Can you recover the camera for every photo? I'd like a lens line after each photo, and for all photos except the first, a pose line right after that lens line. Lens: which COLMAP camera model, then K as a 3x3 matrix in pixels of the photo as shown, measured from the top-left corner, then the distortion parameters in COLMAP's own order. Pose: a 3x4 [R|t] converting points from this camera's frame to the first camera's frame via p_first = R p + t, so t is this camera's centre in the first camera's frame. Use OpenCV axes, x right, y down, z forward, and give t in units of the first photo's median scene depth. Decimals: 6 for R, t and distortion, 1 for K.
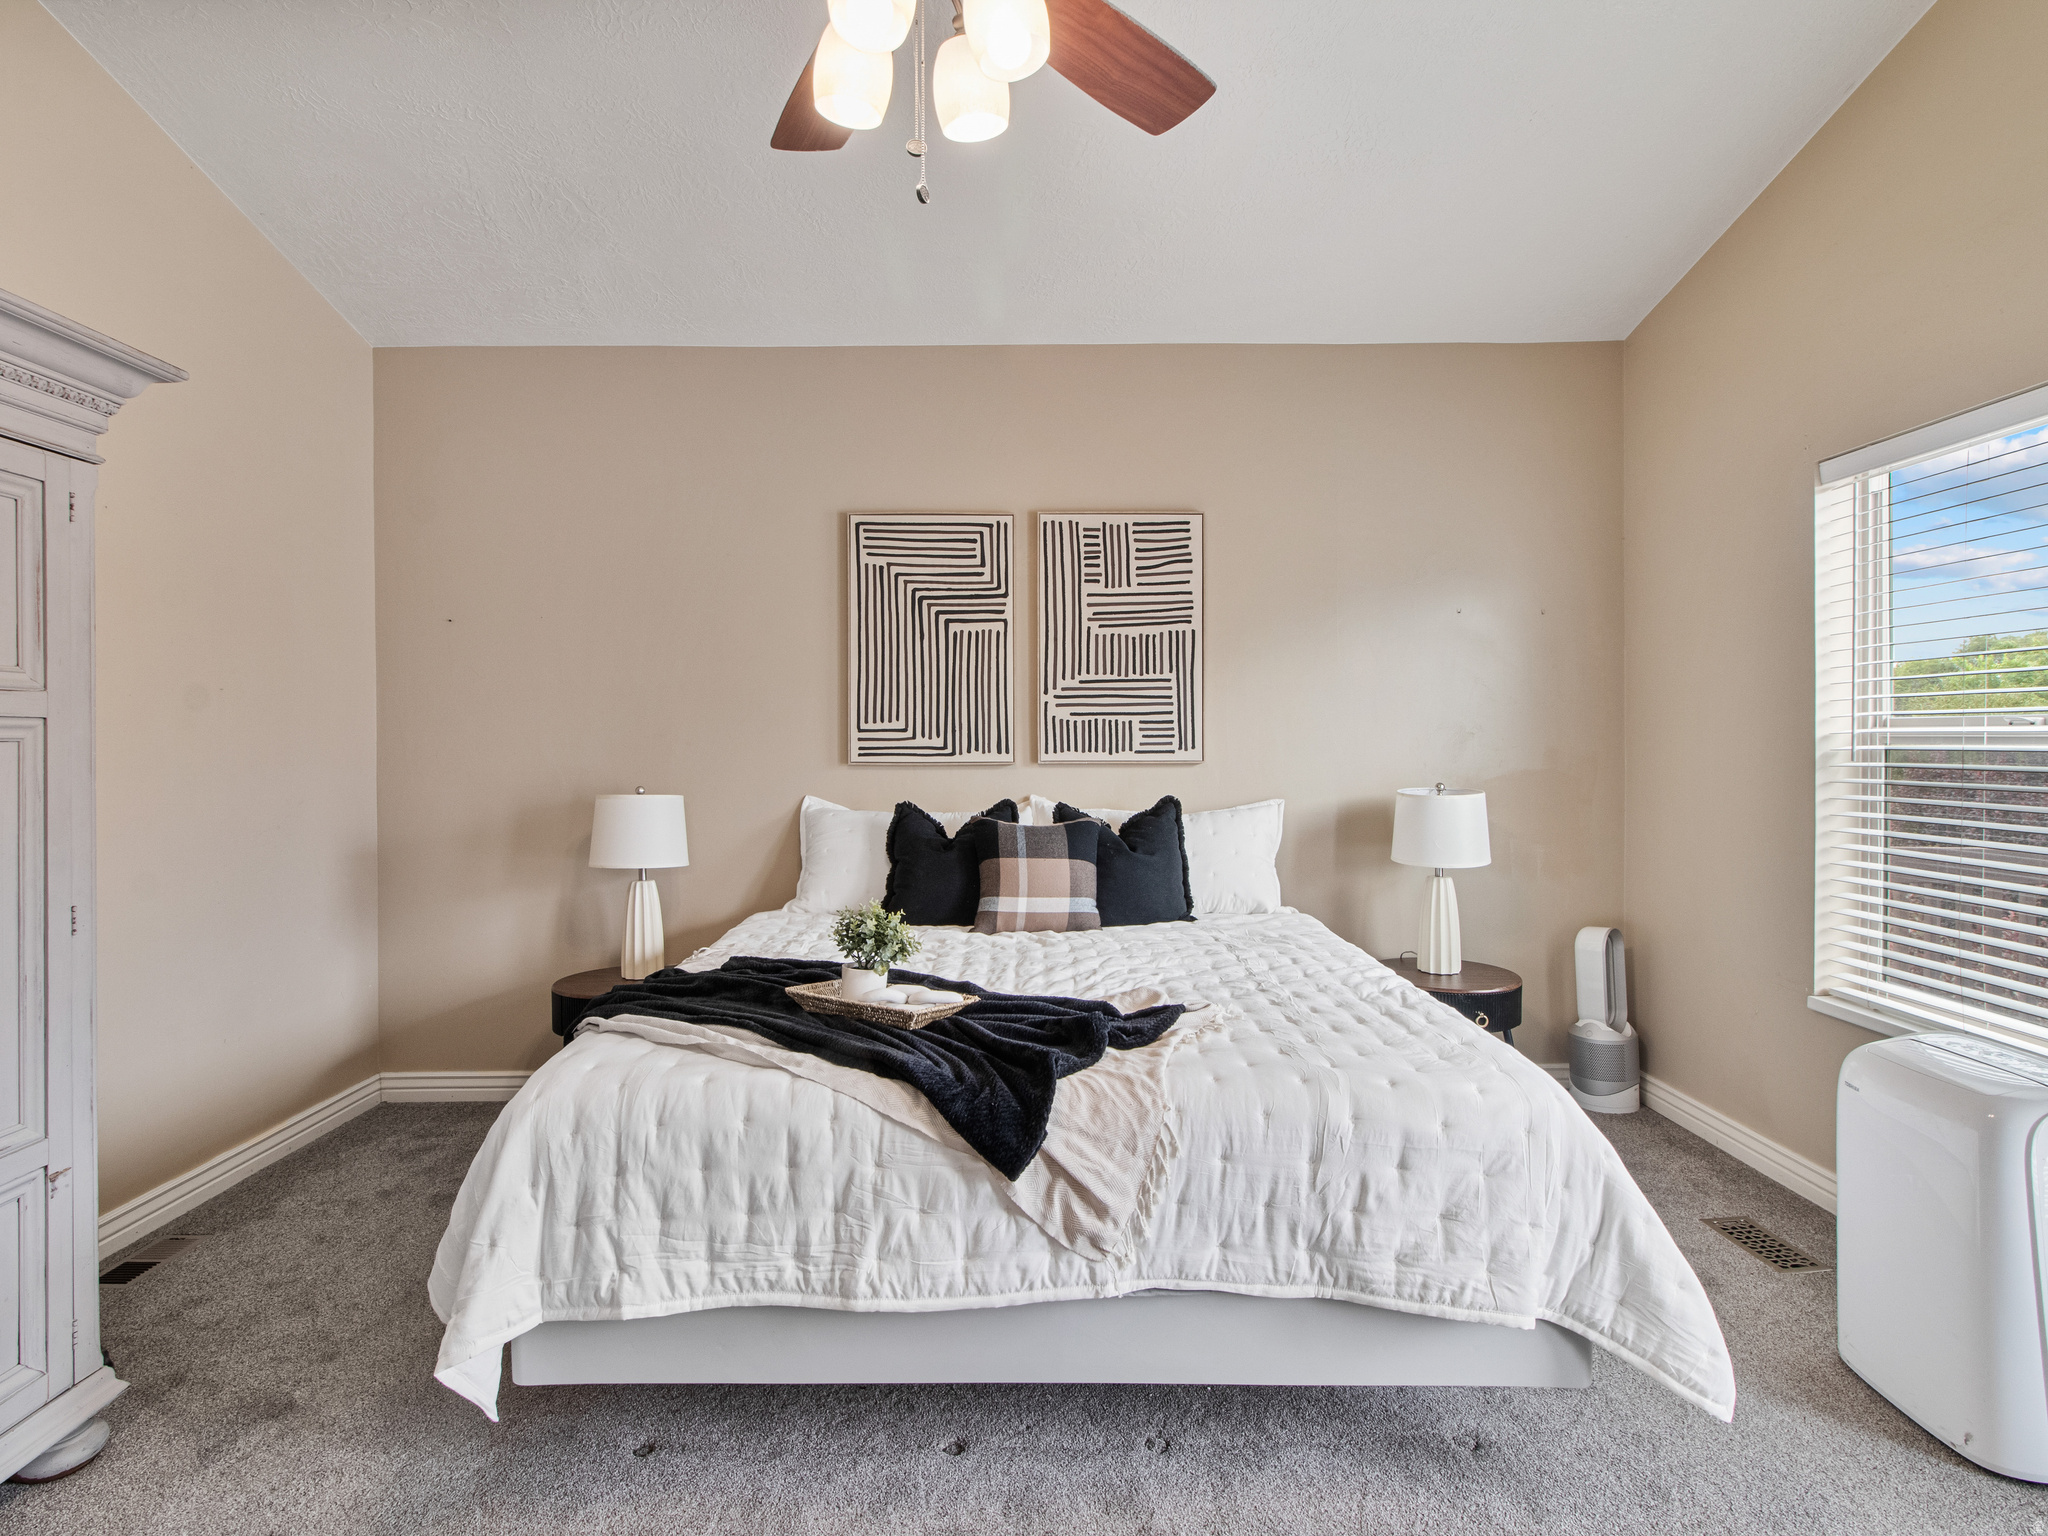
lens RADIAL K [[1077.1, 0, 1016.3], [0, 1077.1, 749.8], [0, 0, 1]] dist [0.000060, 0.000520]
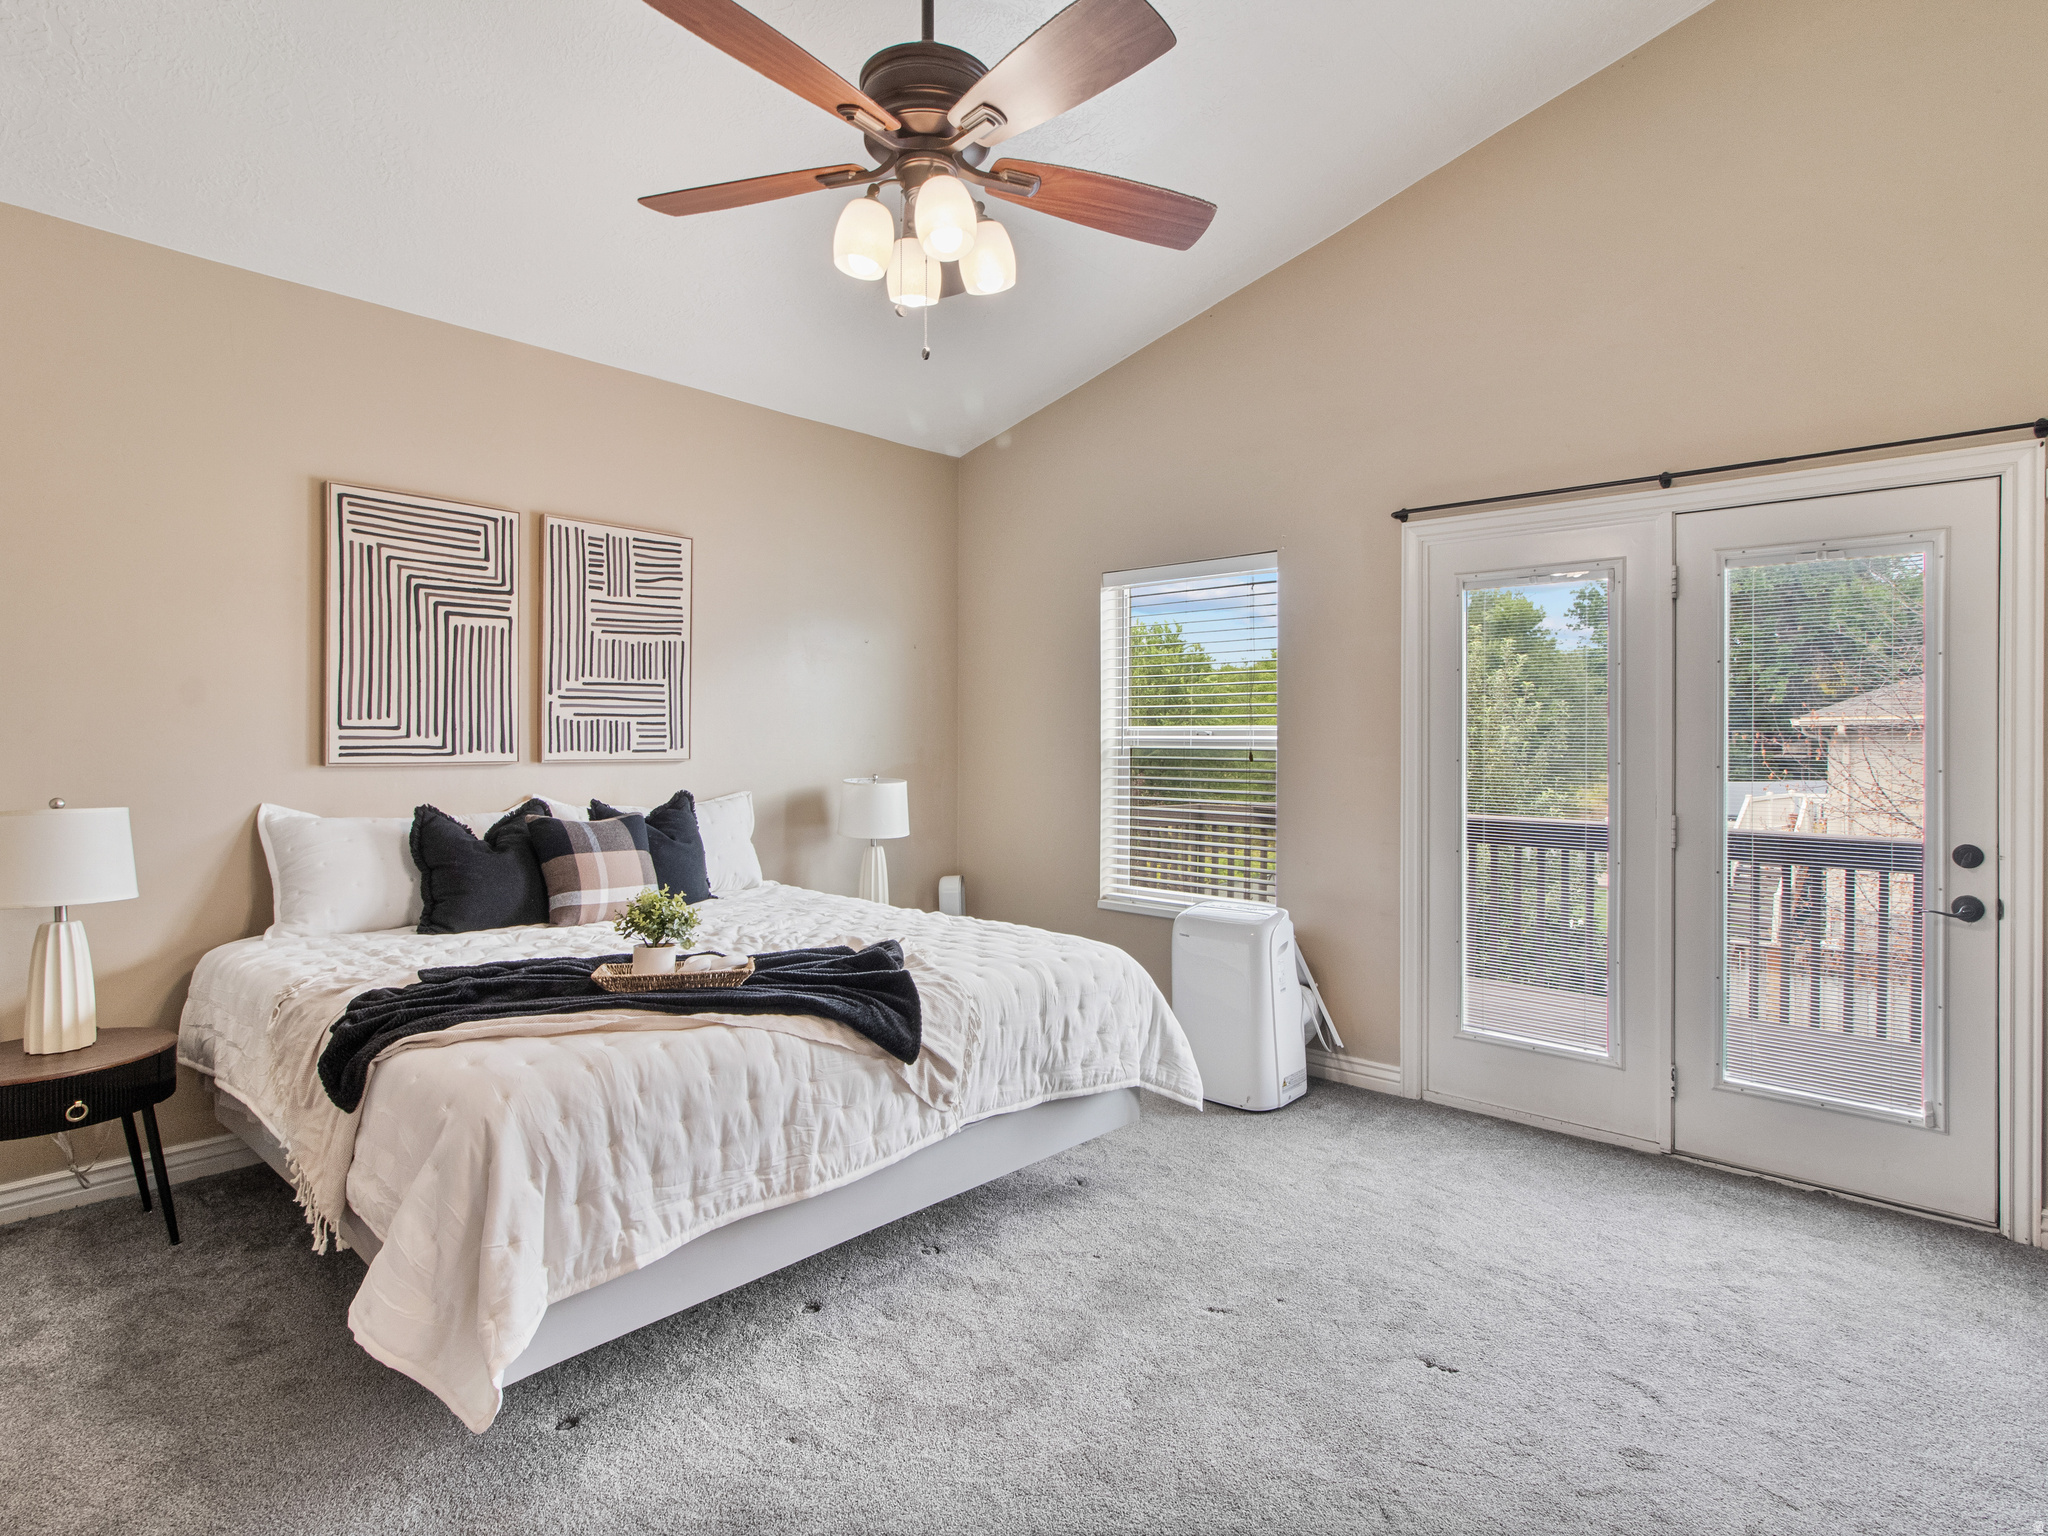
lens RADIAL K [[1077.1, 0, 1016.3], [0, 1077.1, 749.8], [0, 0, 1]] dist [0.000060, 0.000520]
pose [[0.681603, -0.001556, 0.731721, -0.418130], [0.000729, 0.999999, 0.001447, -0.000429], [-0.731722, -0.000453, 0.681603, -0.013184]]
